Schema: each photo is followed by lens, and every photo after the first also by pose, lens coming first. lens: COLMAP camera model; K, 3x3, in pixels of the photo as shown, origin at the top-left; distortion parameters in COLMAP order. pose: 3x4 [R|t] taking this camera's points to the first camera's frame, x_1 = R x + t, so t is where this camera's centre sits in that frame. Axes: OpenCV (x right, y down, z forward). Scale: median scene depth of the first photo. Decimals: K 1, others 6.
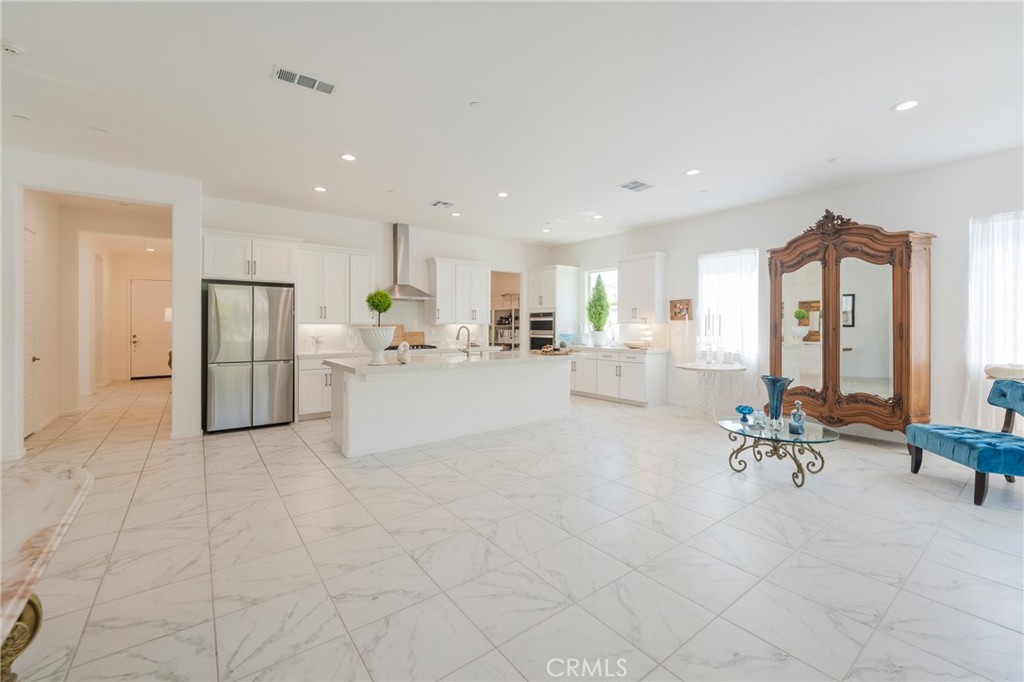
lens RADIAL K [[391.1, 0, 517.1], [0, 391.1, 325.6], [0, 0, 1]] dist [0.000647, 0.000026]
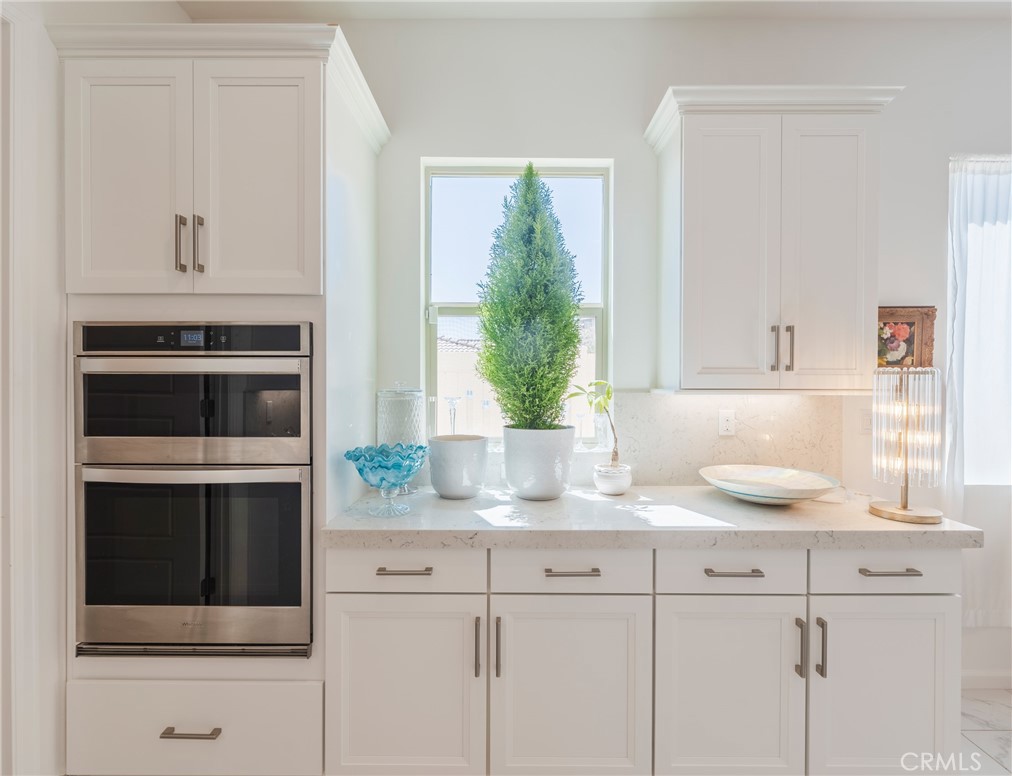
lens RADIAL K [[472.2, 0, 506.0], [0, 472.2, 388.0], [0, 0, 1]] dist [-0.004426, -0.000540]
pose [[0.622472, -0.012115, 0.782548, -0.008439], [-0.000750, 0.999870, 0.016076, -0.011914], [-0.782642, -0.010594, 0.622382, 0.886027]]
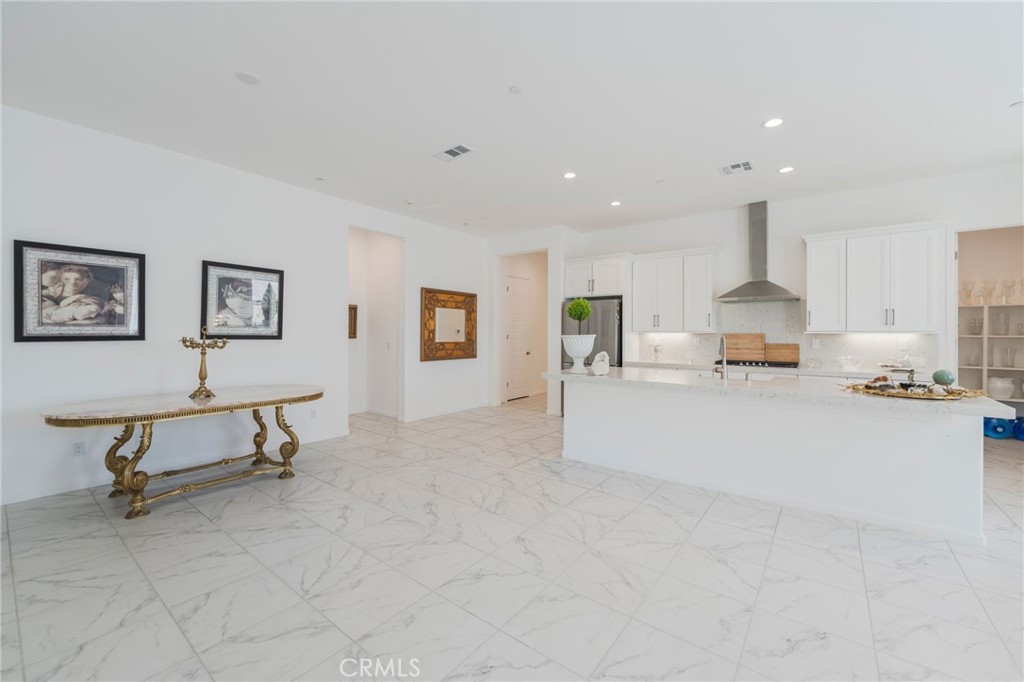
lens RADIAL K [[423.3, 0, 532.8], [0, 423.3, 334.4], [0, 0, 1]] dist [-0.000473, 0.000000]
pose [[0.286129, 0.003481, -0.958185, 0.343218], [-0.004706, 0.999986, 0.002227, -0.000692], [0.958179, 0.003872, 0.286142, 0.308454]]
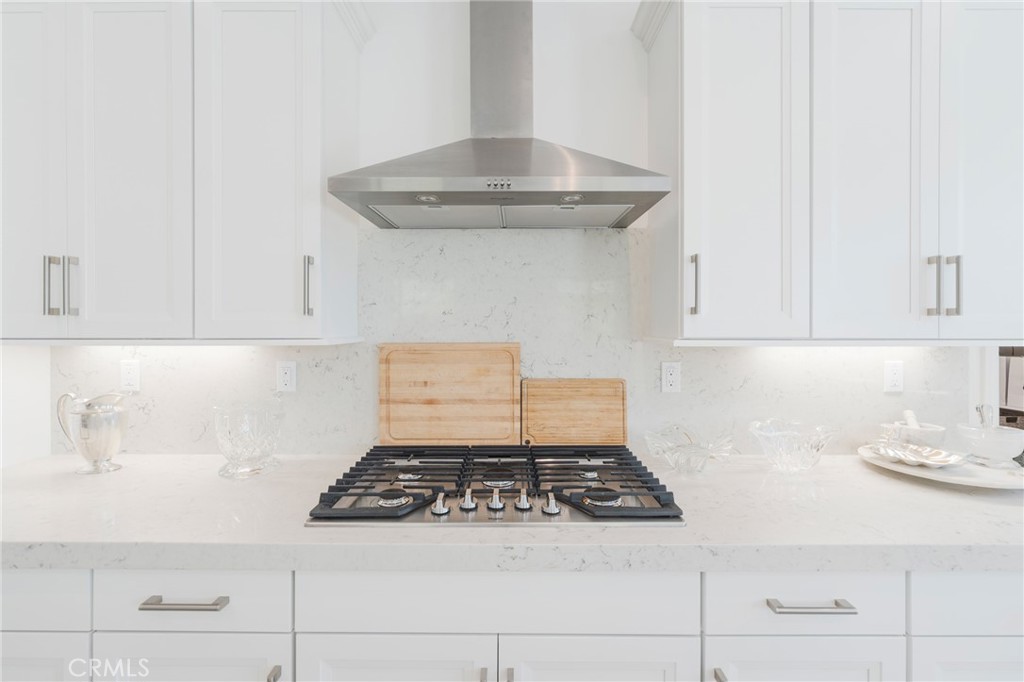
lens RADIAL K [[422.6, 0, 512.4], [0, 422.6, 316.8], [0, 0, 1]] dist [0.002132, 0.000222]
pose [[0.783265, -0.012182, -0.621569, -0.141095], [-0.002159, 0.999749, -0.022315, -0.011145], [0.621684, 0.018820, 0.783042, 0.760443]]
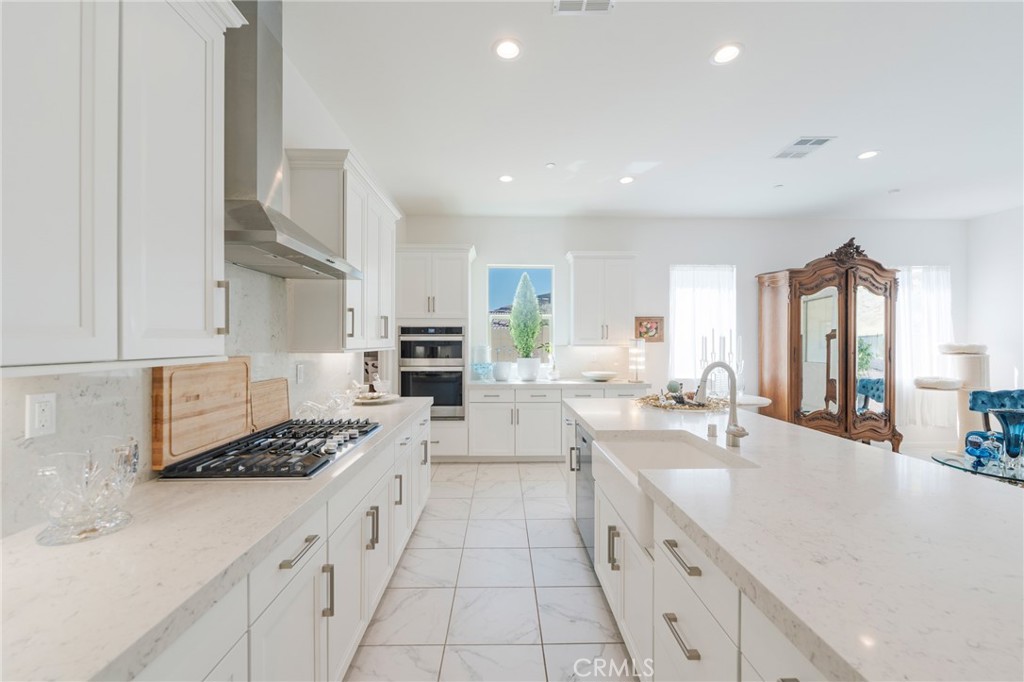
lens RADIAL K [[411.5, 0, 504.5], [0, 411.5, 341.9], [0, 0, 1]] dist [-0.000905, -0.000238]
pose [[0.611049, 0.001059, 0.791592, -0.378291], [0.000866, 0.999998, -0.002007, -0.011364], [-0.791593, 0.001912, 0.611046, 0.634802]]
